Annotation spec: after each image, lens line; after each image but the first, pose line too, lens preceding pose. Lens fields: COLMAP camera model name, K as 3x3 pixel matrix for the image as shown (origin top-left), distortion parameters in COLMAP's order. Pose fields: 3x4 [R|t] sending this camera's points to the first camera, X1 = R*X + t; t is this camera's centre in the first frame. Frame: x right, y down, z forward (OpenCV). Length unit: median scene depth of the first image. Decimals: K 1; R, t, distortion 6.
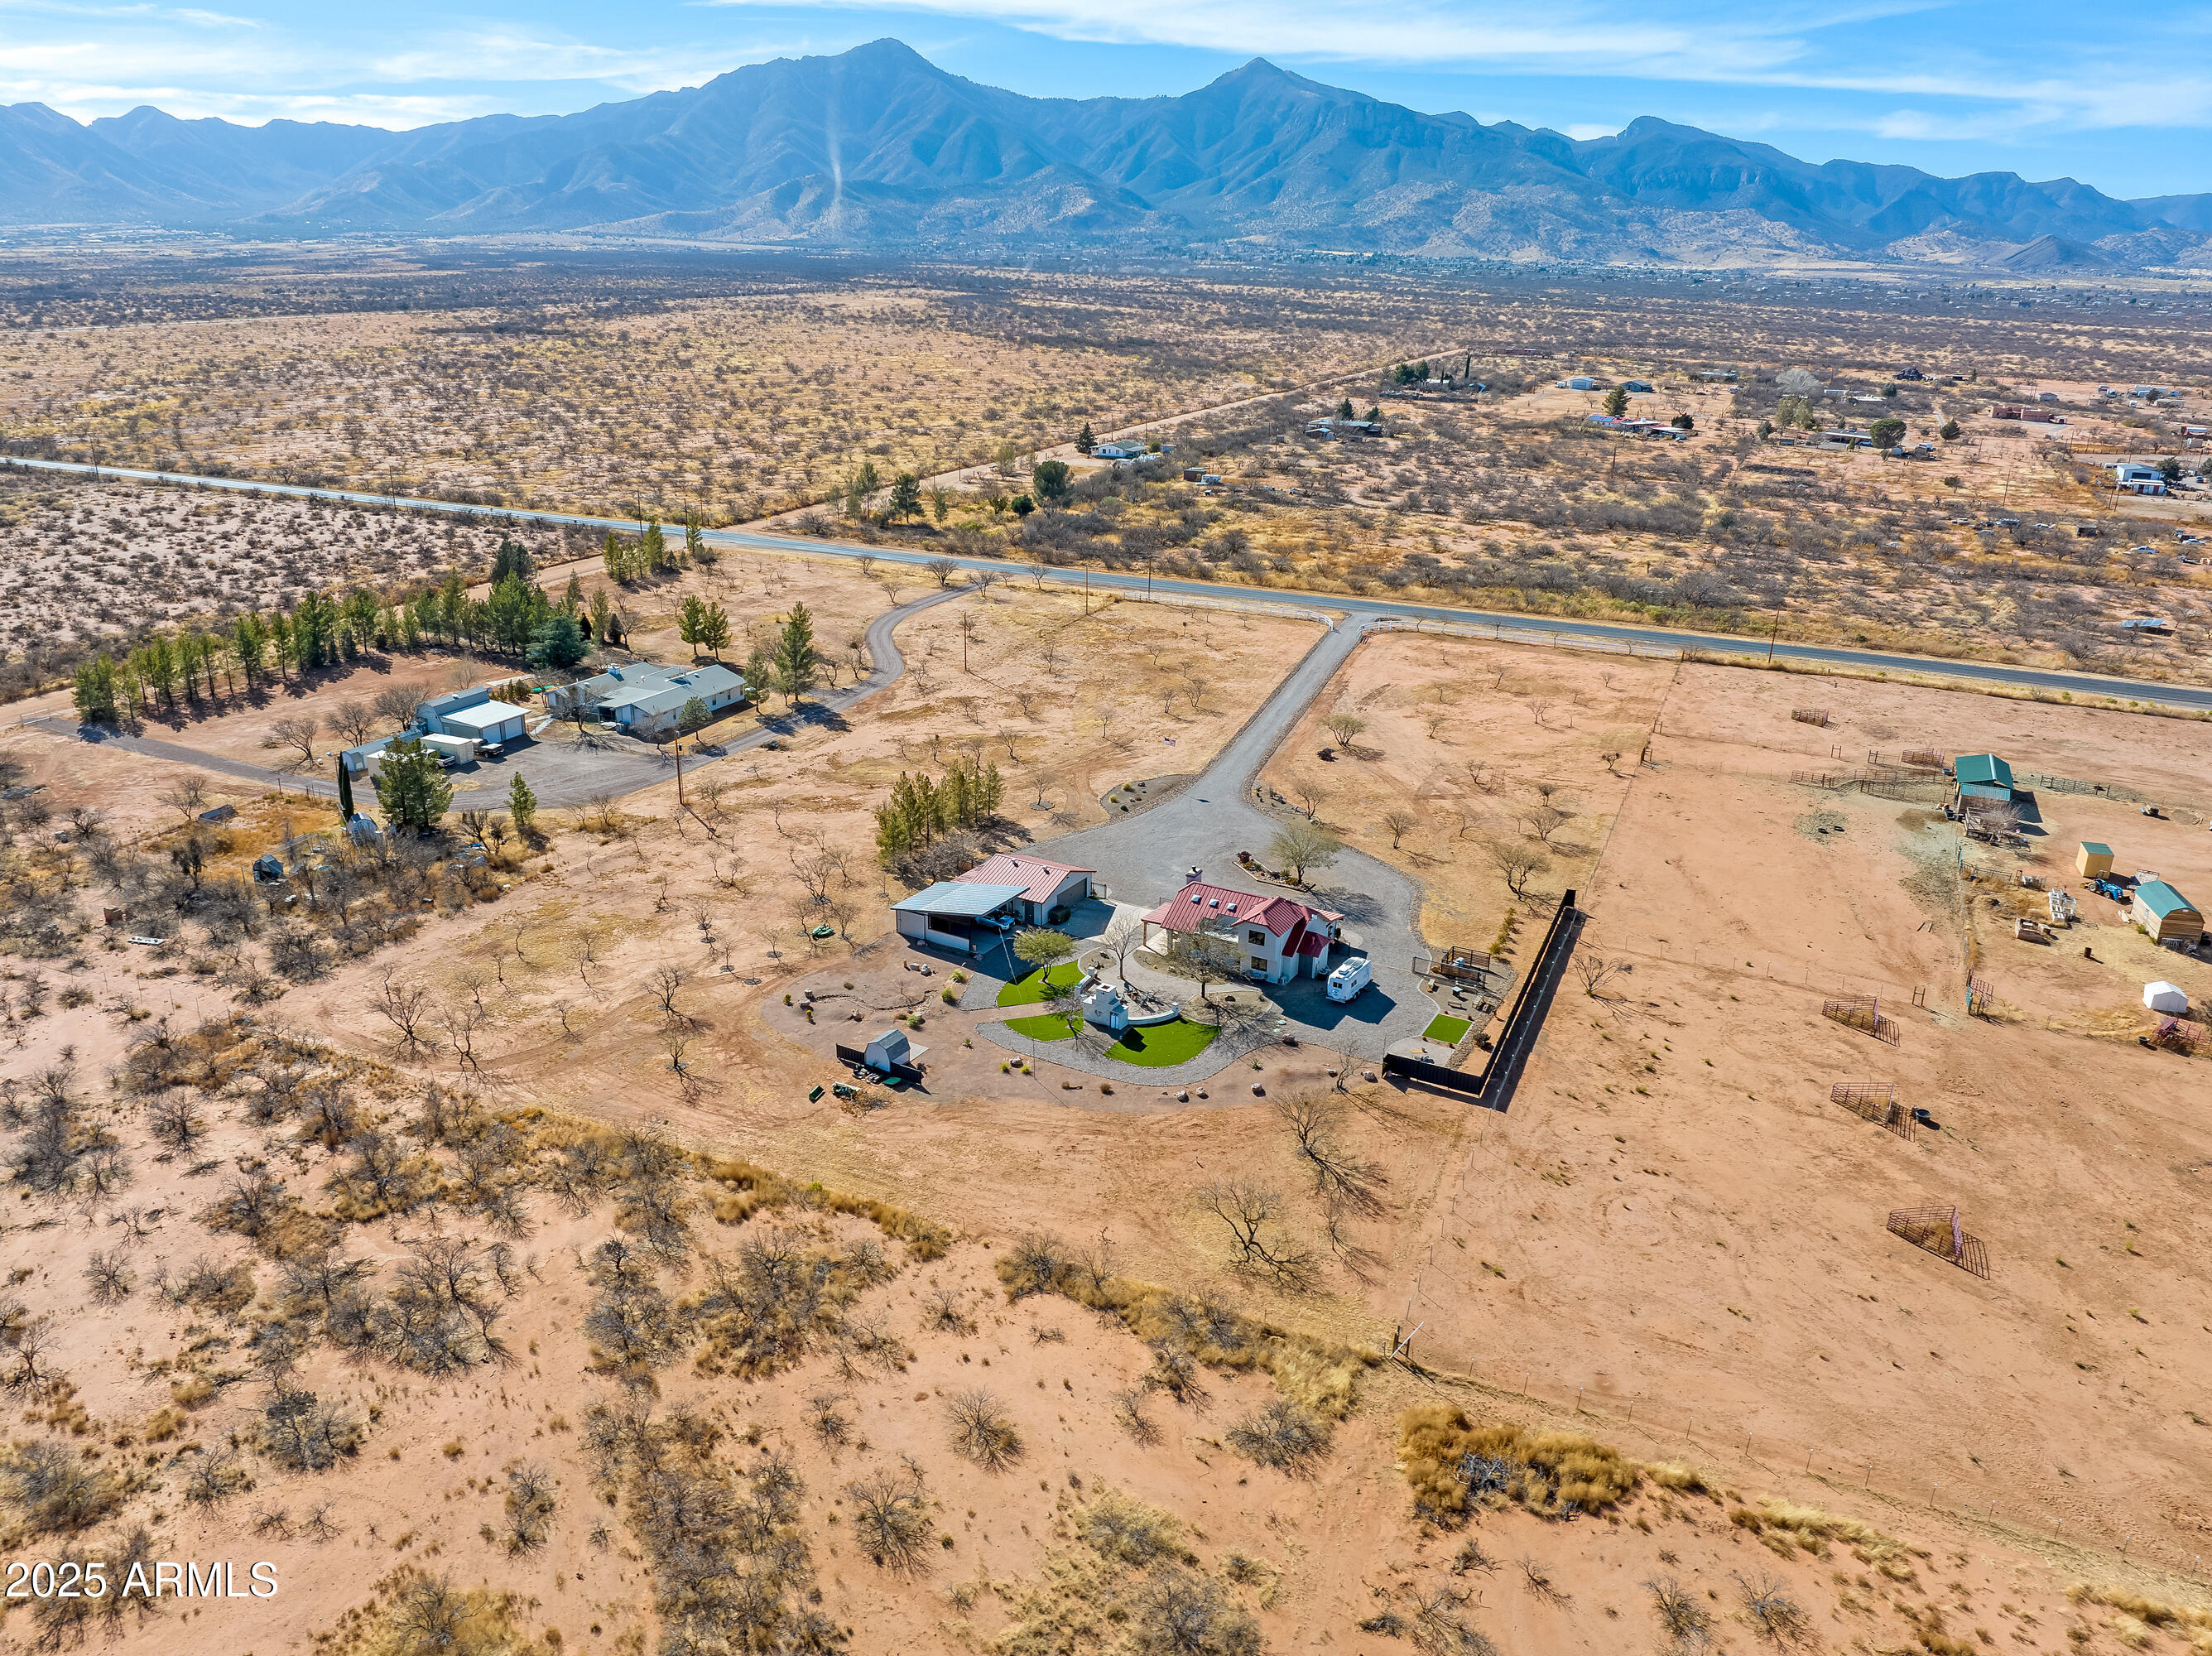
lens RADIAL K [[1589.5, 0, 1073.7], [0, 1589.5, 871.4], [0, 0, 1]] dist [-0.040241, 0.006439]
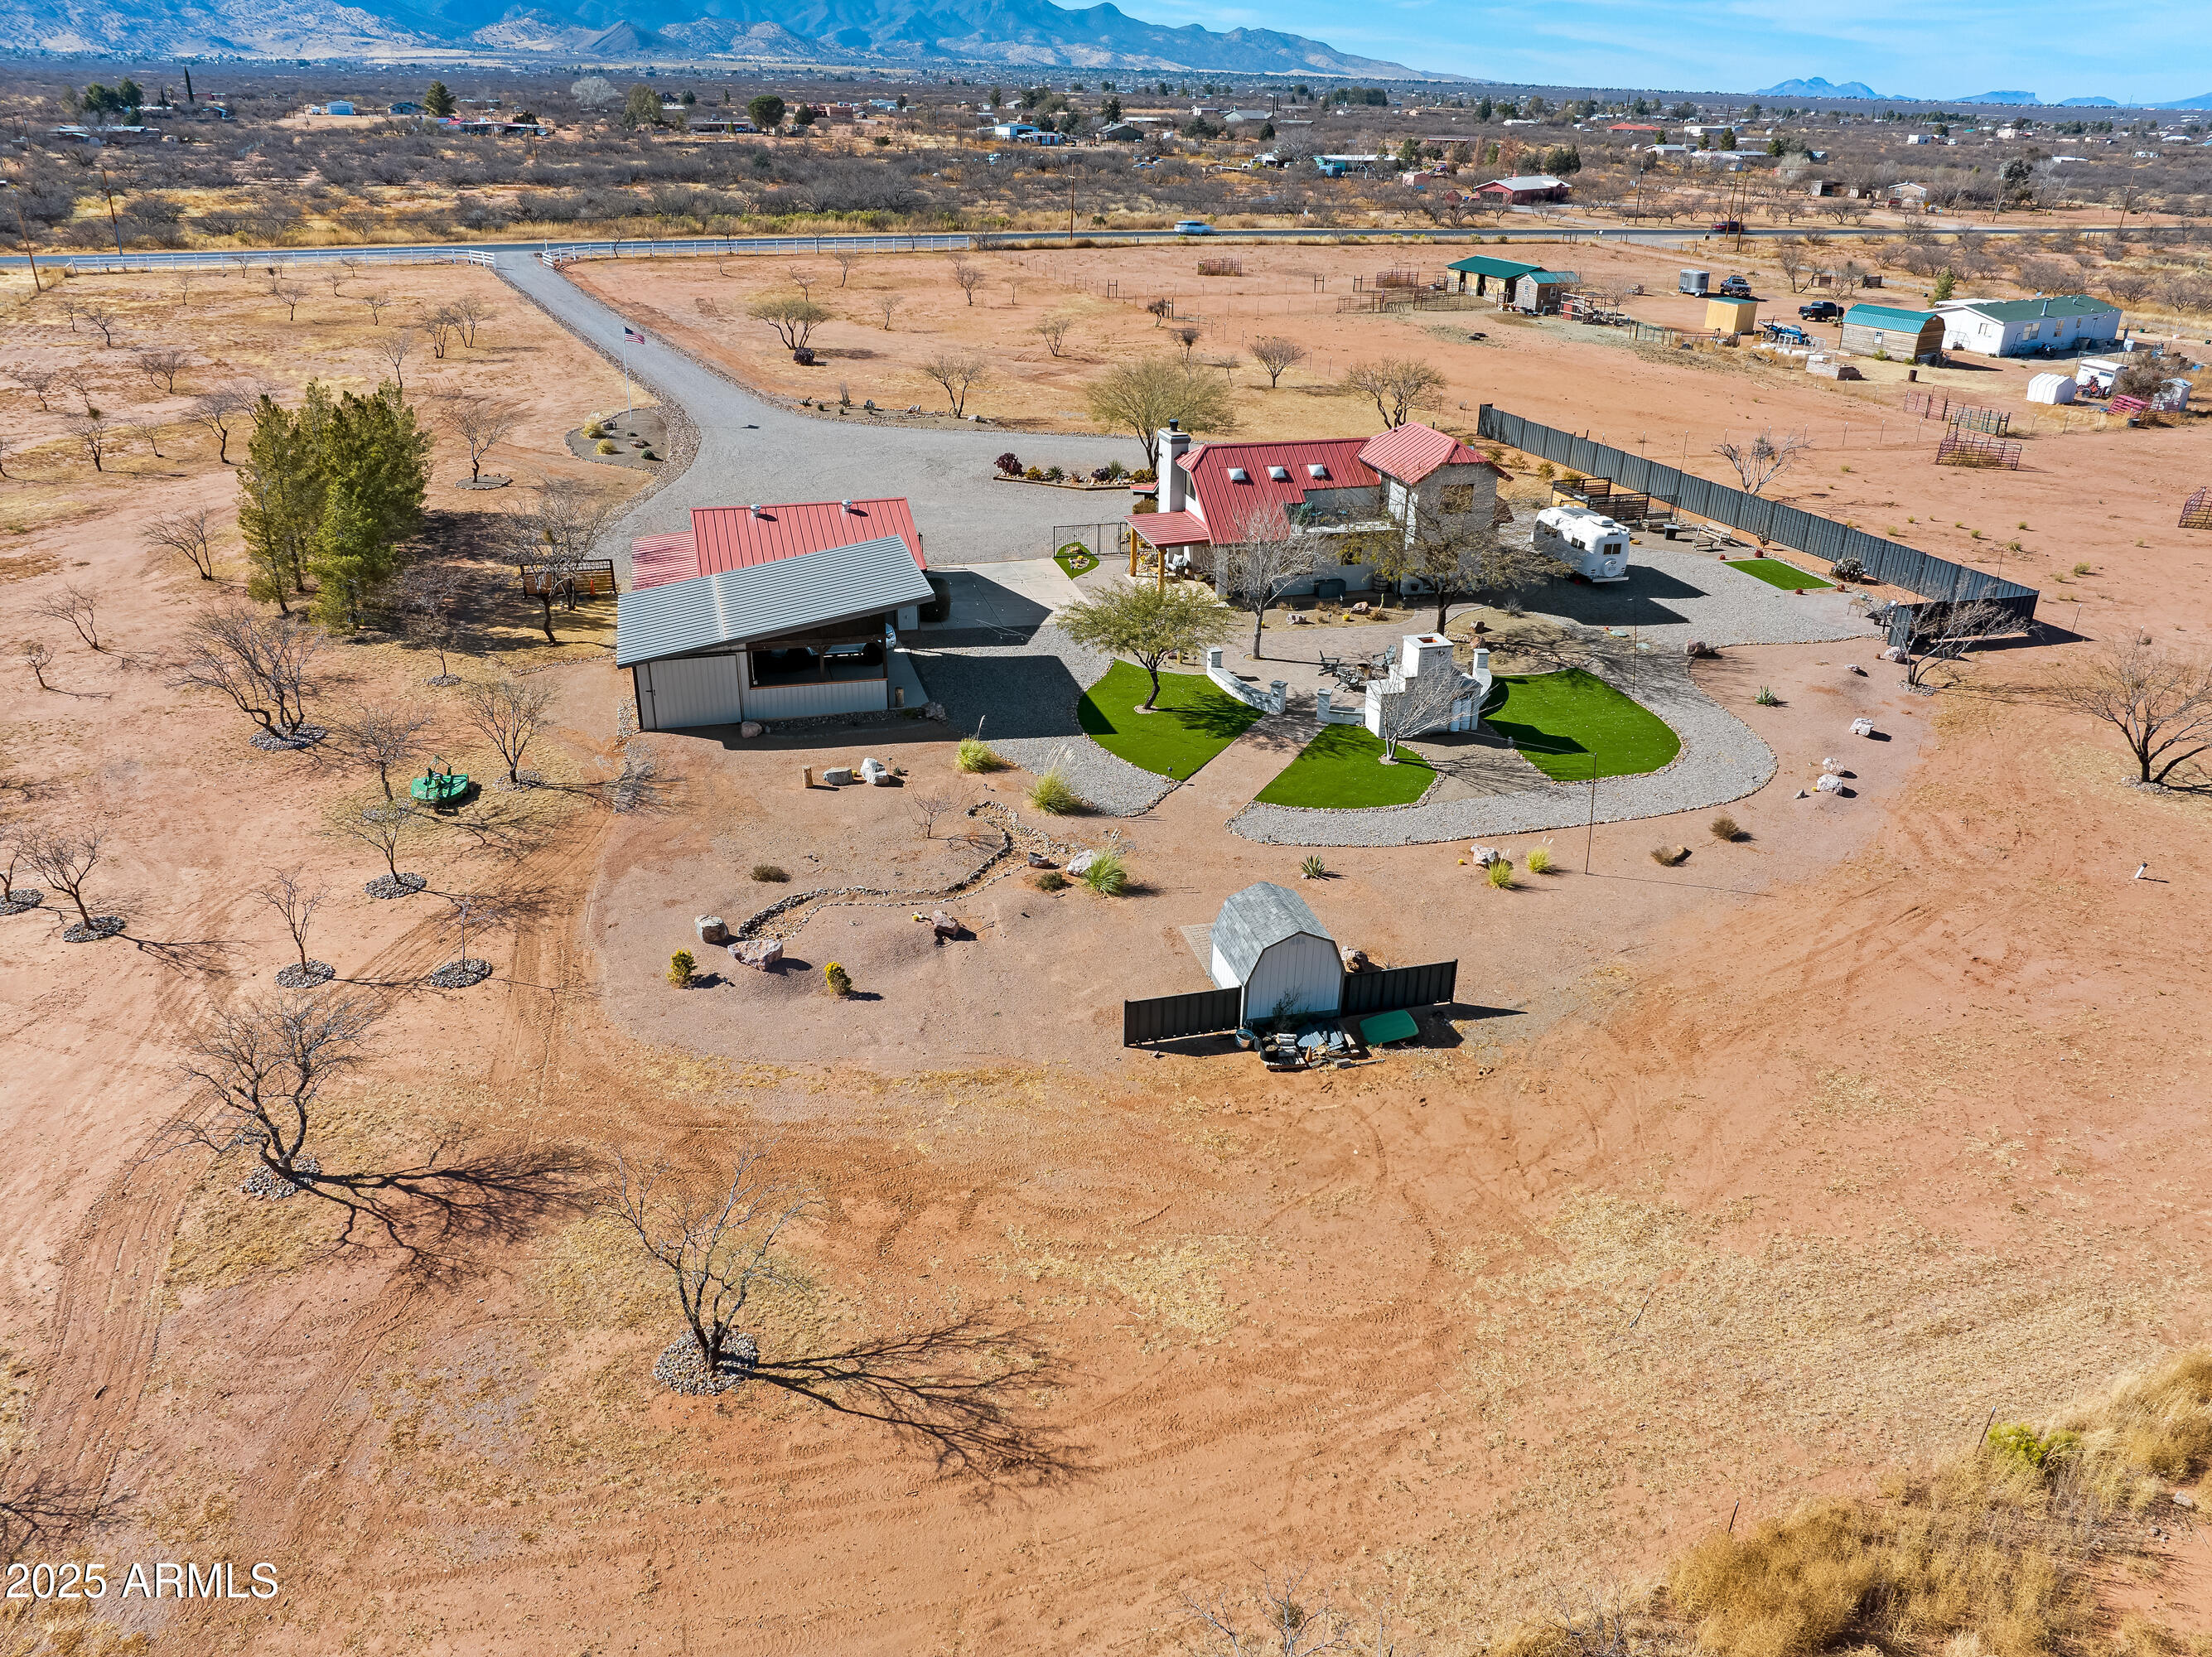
lens RADIAL K [[1589.1, 0, 1106.0], [0, 1589.1, 828.5], [0, 0, 1]] dist [-0.033603, 0.005955]
pose [[0.687889, -0.307795, 0.657321, -0.182103], [0.254010, 0.950450, 0.179232, 0.013940], [-0.679917, 0.043674, 0.731987, 0.431871]]
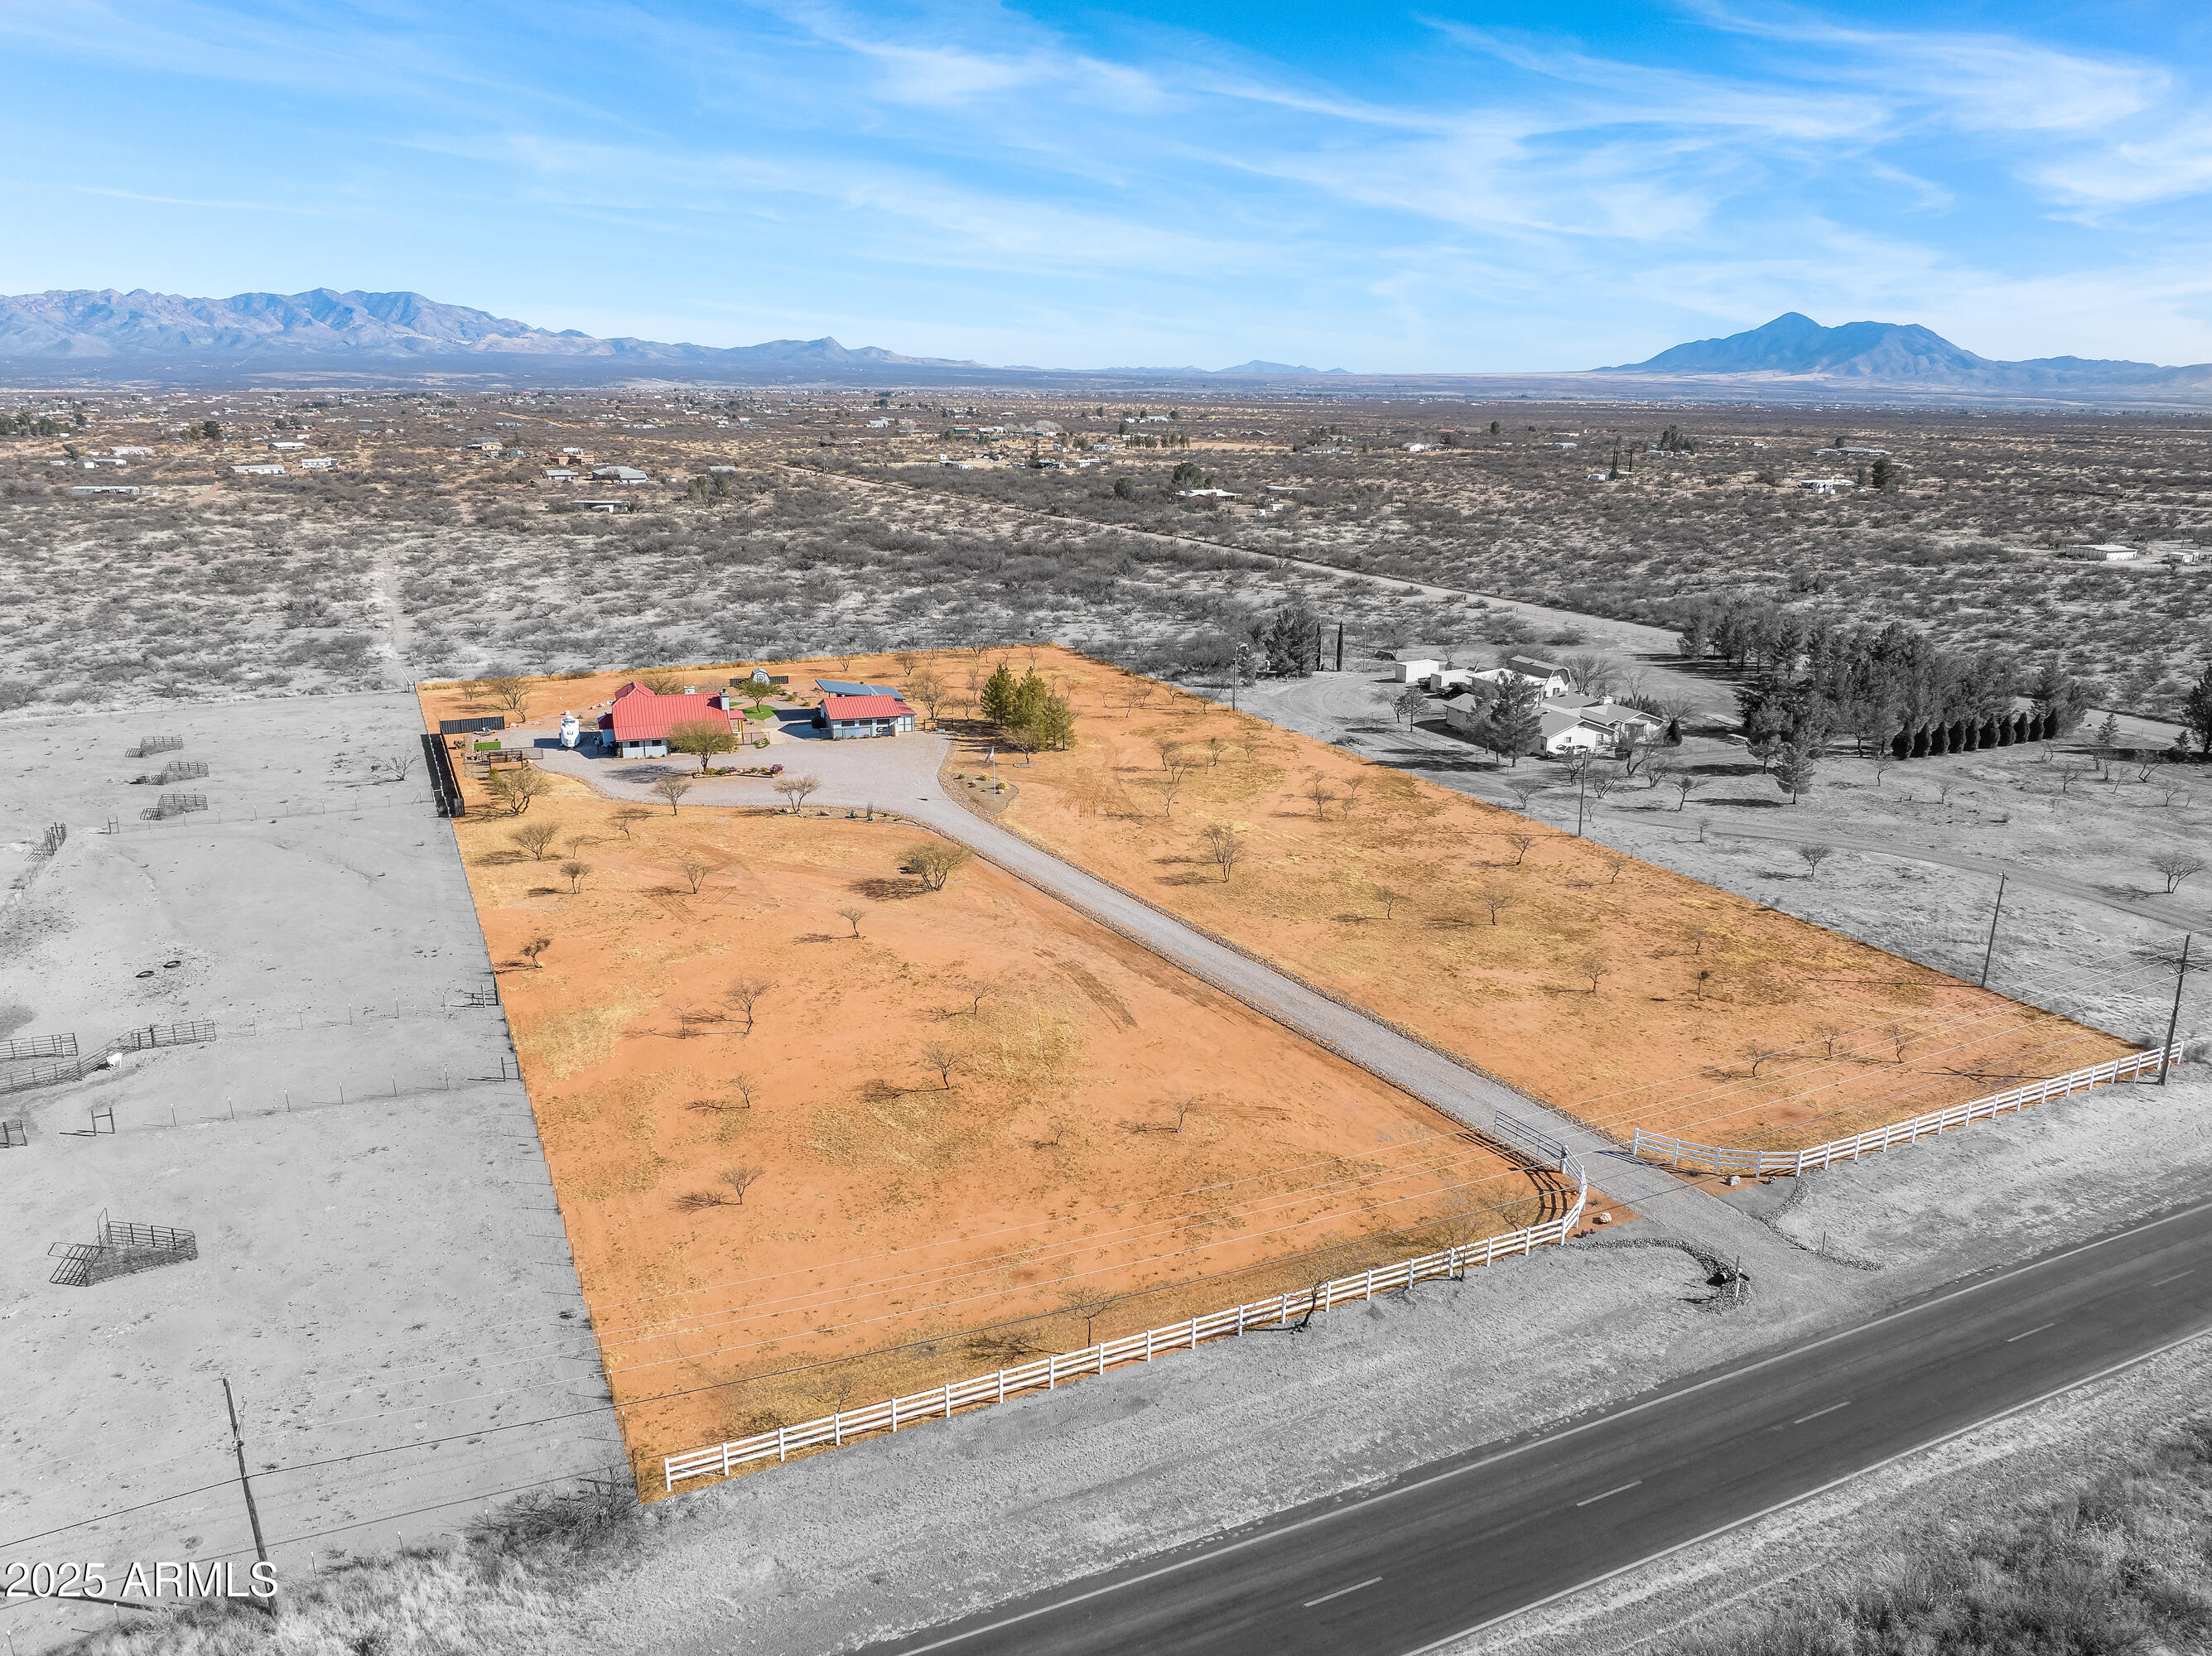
lens RADIAL K [[1588.9, 0, 1106.0], [0, 1588.9, 828.0], [0, 0, 1]] dist [-0.033603, 0.005955]
pose [[-0.633528, 0.182945, -0.751781, 0.551444], [-0.303415, 0.835073, 0.458903, -0.379433], [0.711746, 0.518829, -0.473534, 1.203738]]
